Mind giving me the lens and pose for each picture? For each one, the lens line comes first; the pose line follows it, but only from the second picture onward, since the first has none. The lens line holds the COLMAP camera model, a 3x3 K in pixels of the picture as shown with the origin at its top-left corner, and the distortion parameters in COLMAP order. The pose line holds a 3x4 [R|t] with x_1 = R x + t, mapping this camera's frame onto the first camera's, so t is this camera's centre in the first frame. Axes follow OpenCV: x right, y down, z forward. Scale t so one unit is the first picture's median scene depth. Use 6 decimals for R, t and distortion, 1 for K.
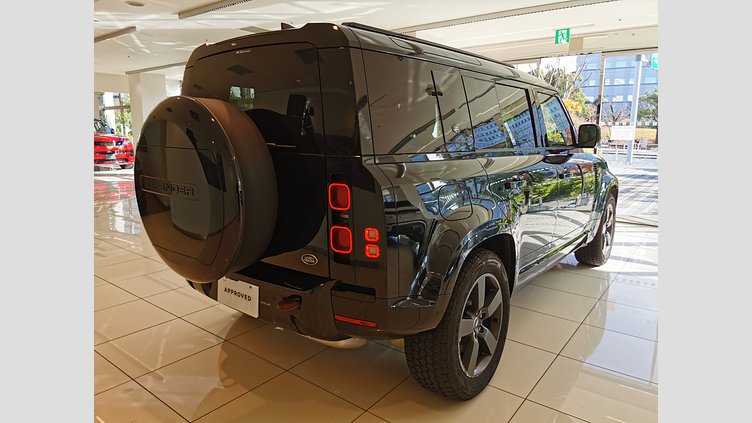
lens RADIAL K [[443.6, 0, 379.8], [0, 443.6, 209.4], [0, 0, 1]] dist [0.029371, -0.000294]
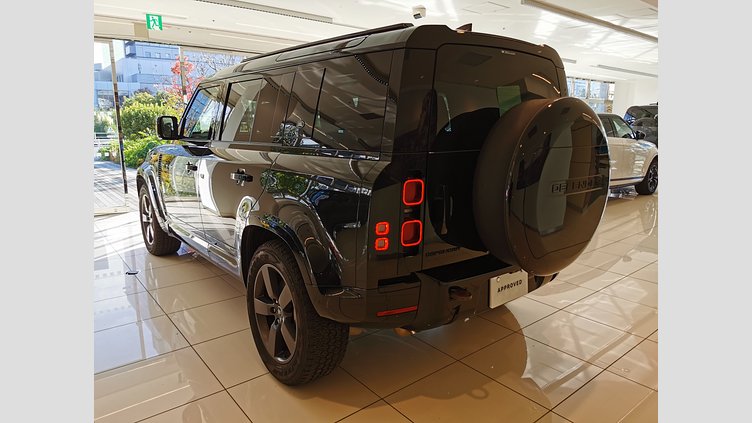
lens RADIAL K [[443.6, 0, 379.8], [0, 443.6, 209.4], [0, 0, 1]] dist [0.029371, -0.000294]
pose [[0.225807, -0.195062, 0.954443, -0.989376], [0.170302, 0.972565, 0.158475, -0.147939], [-0.959171, 0.126759, 0.252831, 0.738317]]
